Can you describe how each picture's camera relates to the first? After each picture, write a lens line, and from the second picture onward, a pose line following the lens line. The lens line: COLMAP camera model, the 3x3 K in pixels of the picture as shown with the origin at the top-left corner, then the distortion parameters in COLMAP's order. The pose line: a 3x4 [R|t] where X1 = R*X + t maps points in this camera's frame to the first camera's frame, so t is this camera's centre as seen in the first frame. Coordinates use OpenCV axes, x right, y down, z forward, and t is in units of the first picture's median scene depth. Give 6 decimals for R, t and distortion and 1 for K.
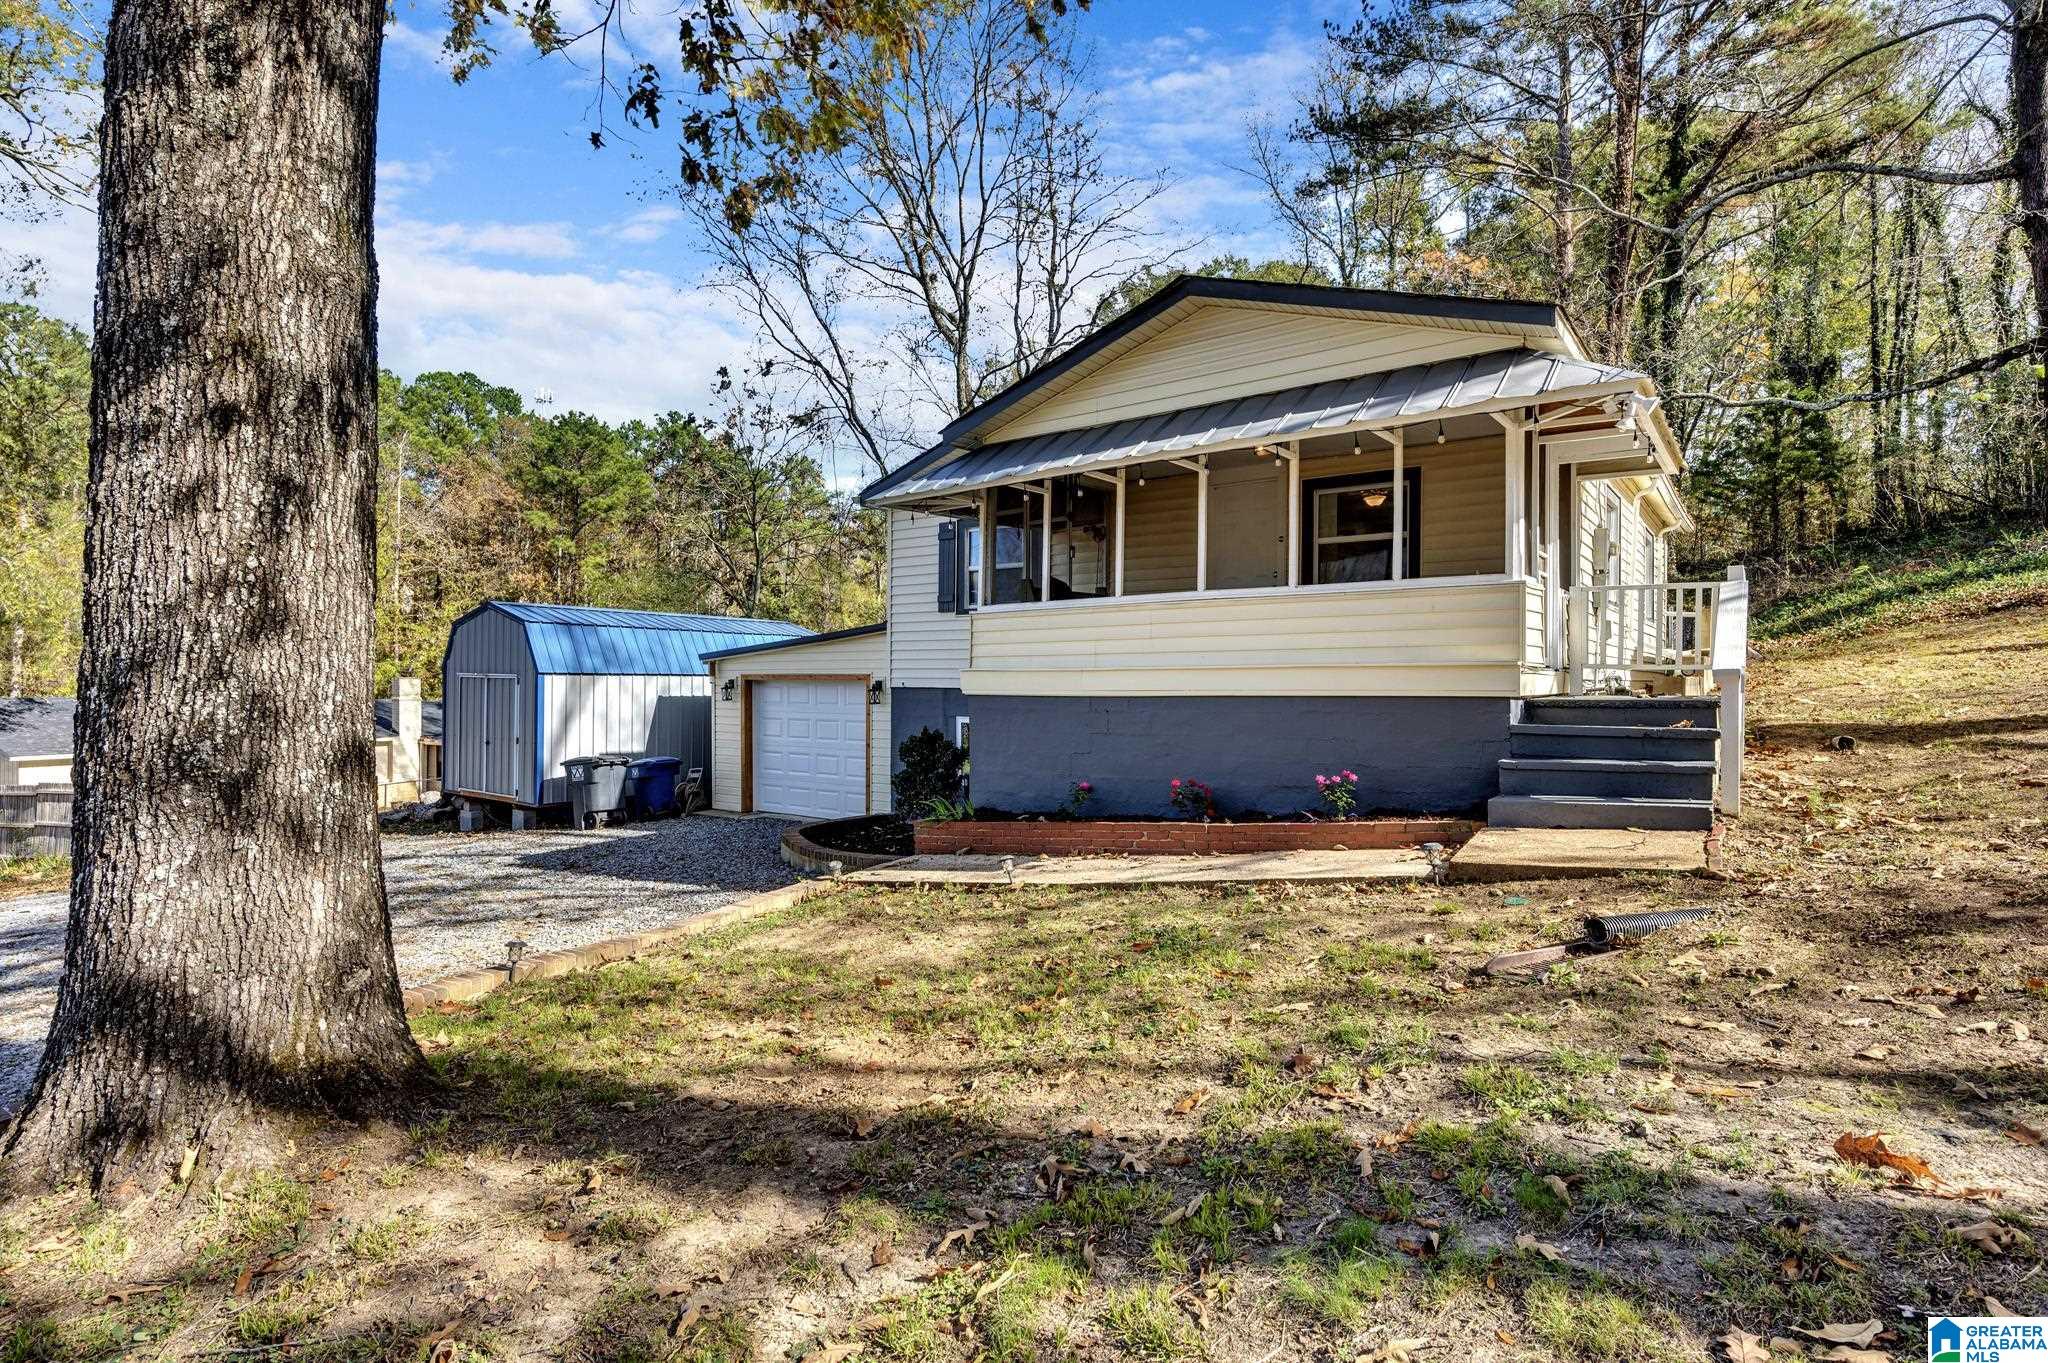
lens RADIAL K [[1045.9, 0, 1024.0], [0, 1045.9, 681.5], [0, 0, 1]] dist [-0.000362, 0.001057]
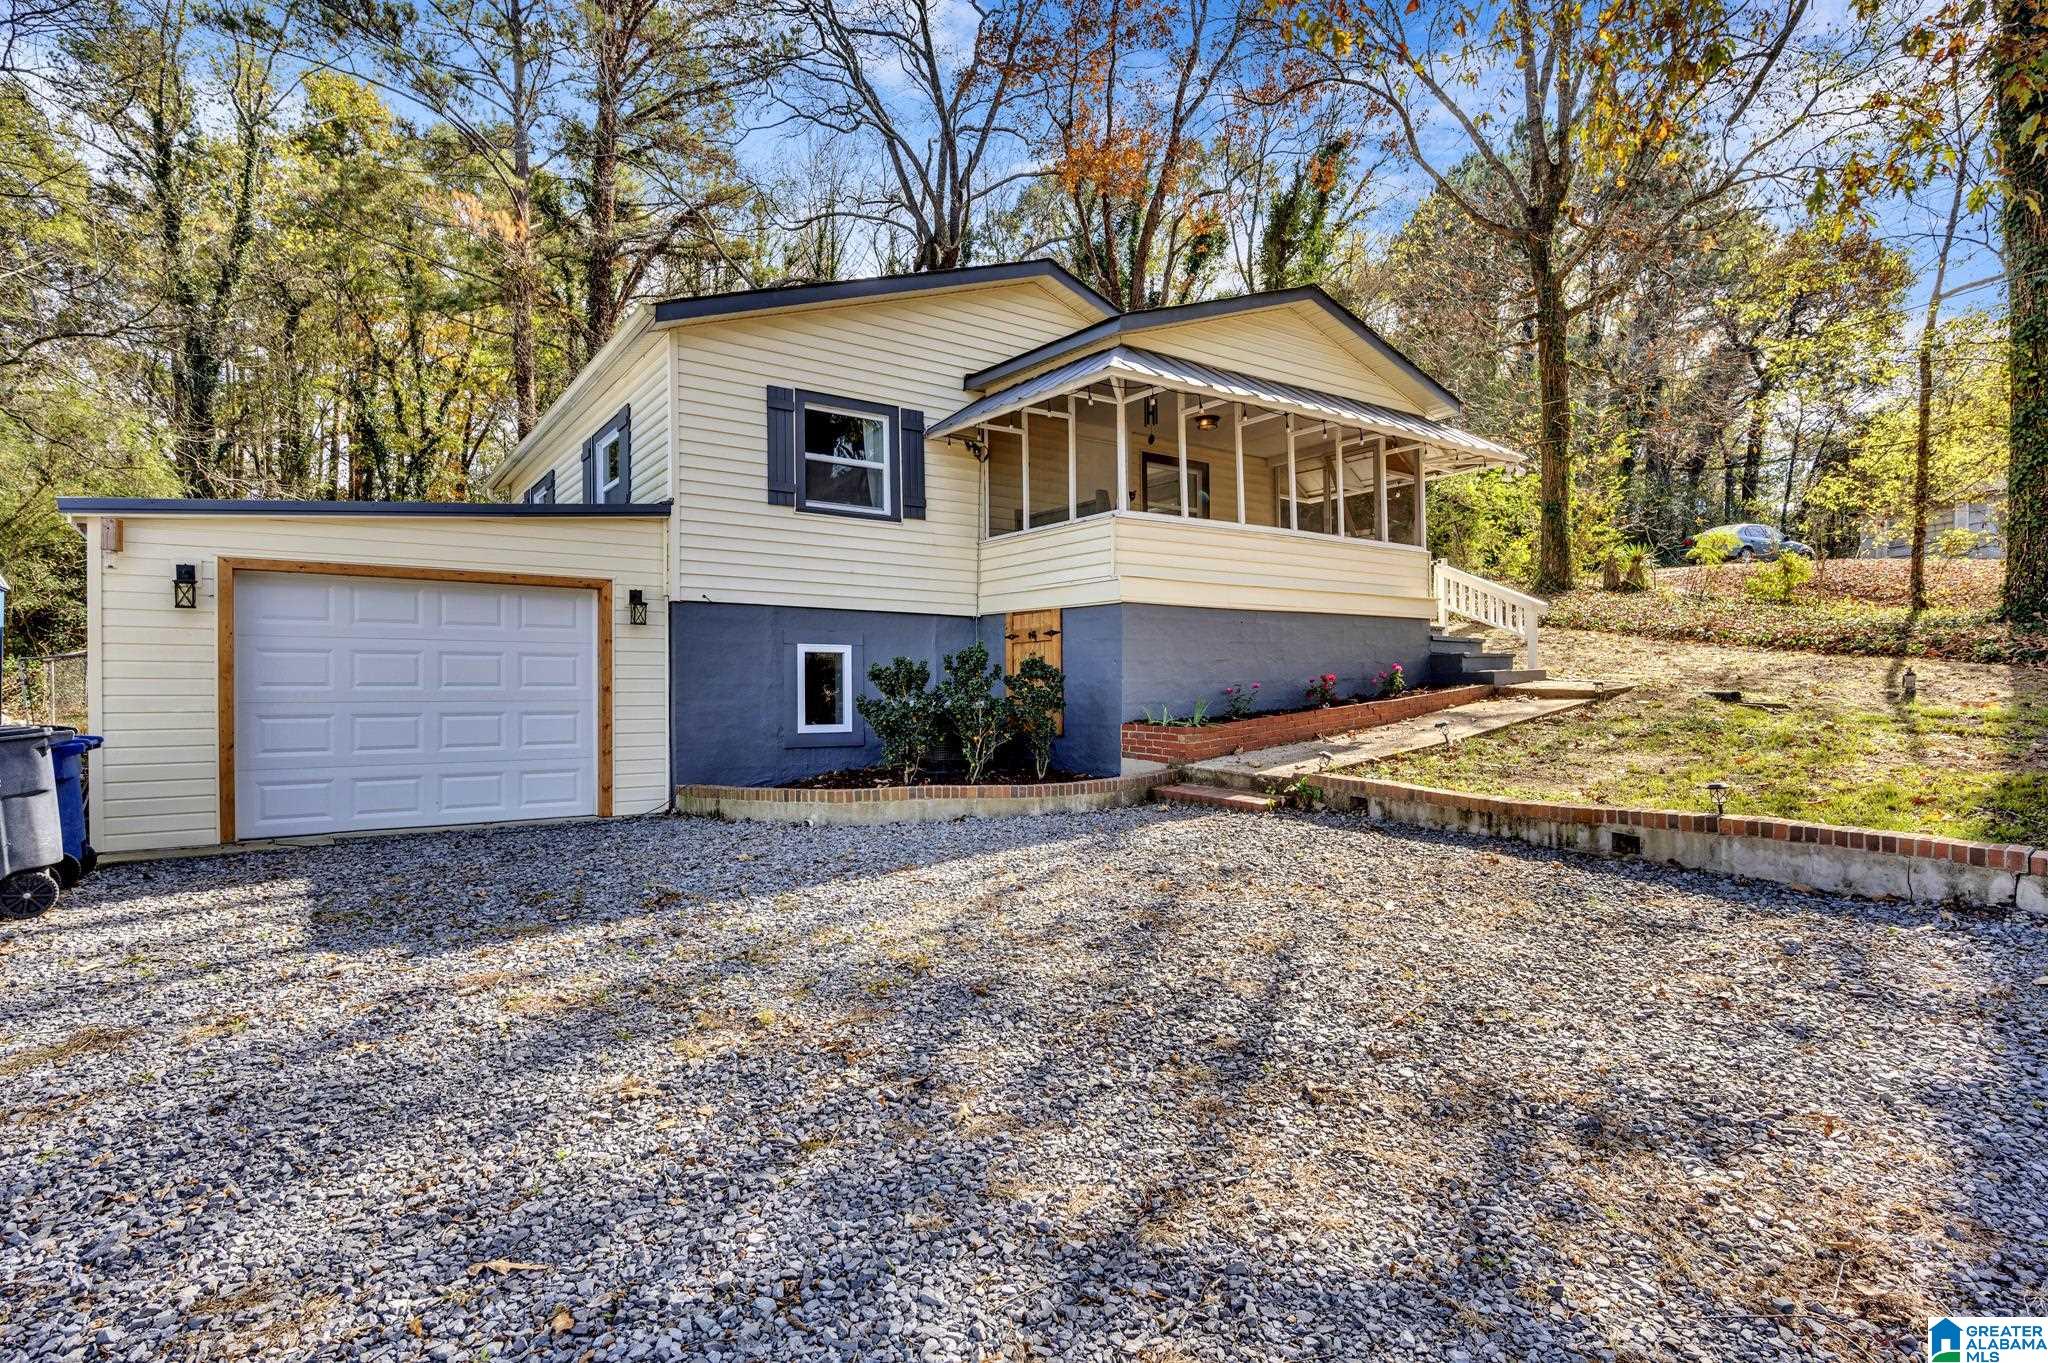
lens RADIAL K [[1045.9, 0, 1024.0], [0, 1045.9, 681.5], [0, 0, 1]] dist [-0.000362, 0.001057]
pose [[0.325635, 0.018885, 0.945307, -0.636244], [0.011453, 0.999648, -0.023915, 0.070413], [-0.945426, 0.018614, 0.325304, 0.516962]]
